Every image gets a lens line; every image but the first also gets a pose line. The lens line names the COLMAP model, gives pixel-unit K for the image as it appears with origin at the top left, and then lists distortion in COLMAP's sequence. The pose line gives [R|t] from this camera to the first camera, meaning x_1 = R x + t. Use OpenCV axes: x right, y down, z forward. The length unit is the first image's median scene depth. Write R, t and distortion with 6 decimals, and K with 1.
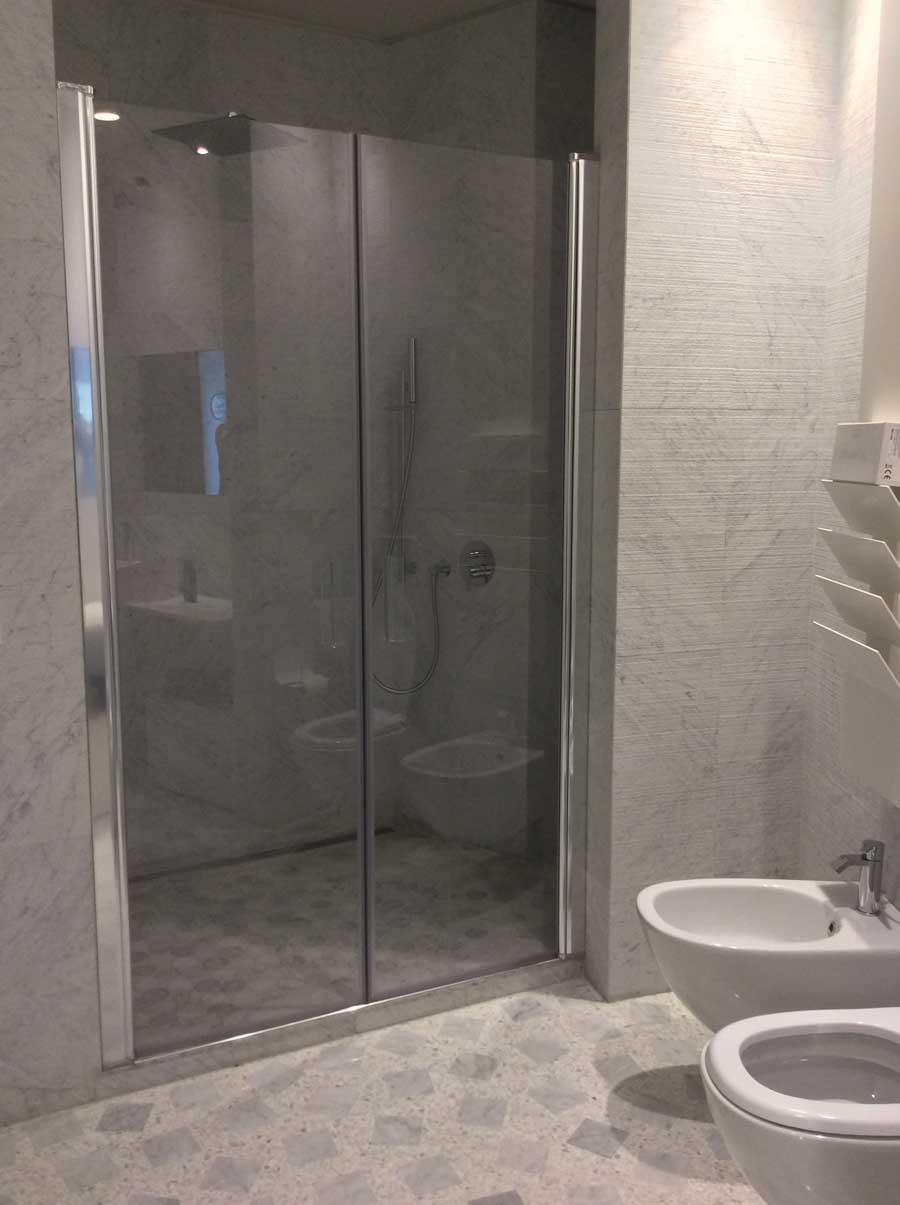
lens RADIAL K [[1079.7, 0, 458.7], [0, 1079.7, 605.6], [0, 0, 1]] dist [0.088962, -0.166066]
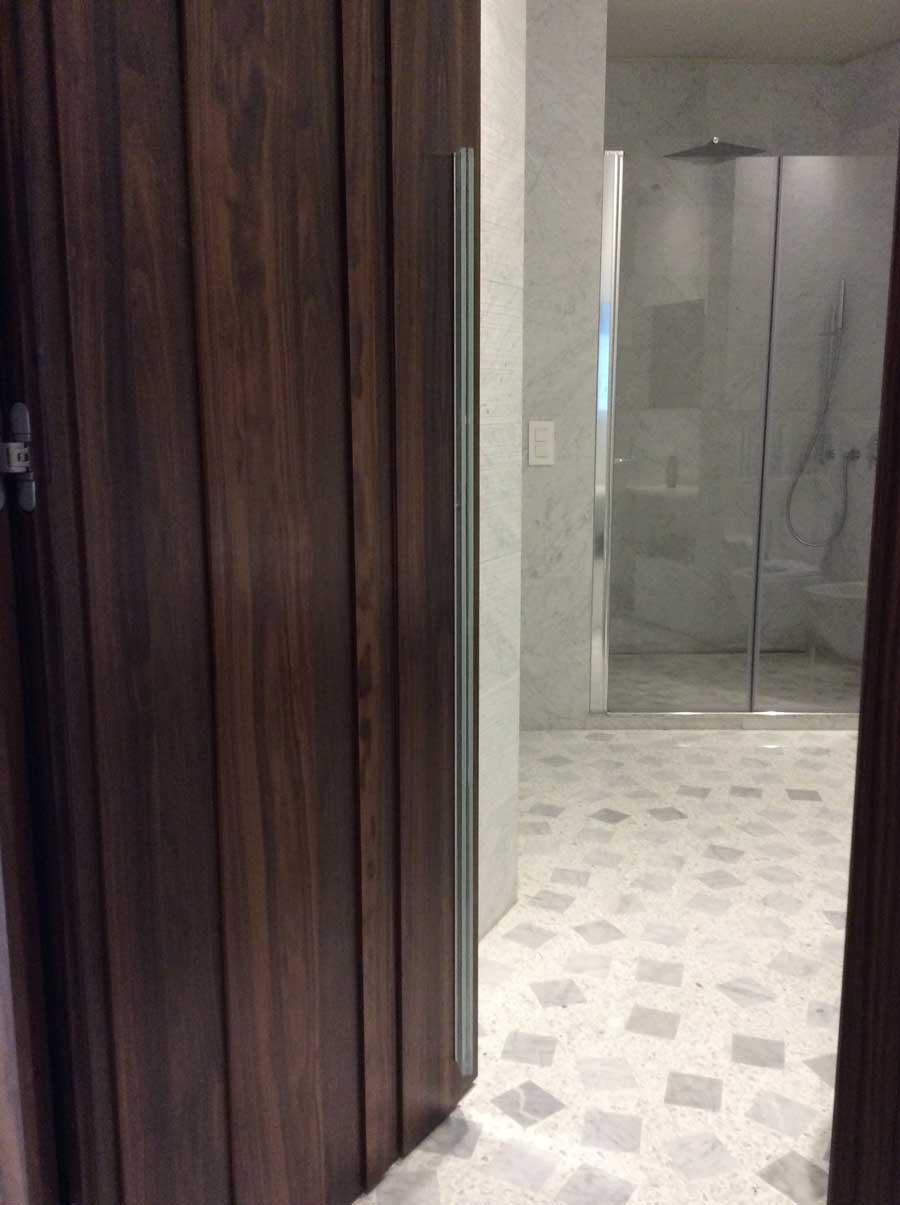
lens RADIAL K [[1079.7, 0, 445.8], [0, 1079.7, 611.1], [0, 0, 1]] dist [0.088962, -0.166066]
pose [[0.890001, 0.080730, -0.448755, 0.229993], [-0.060210, 0.996391, 0.059836, 0.159051], [0.451966, -0.026235, 0.891649, -0.636350]]
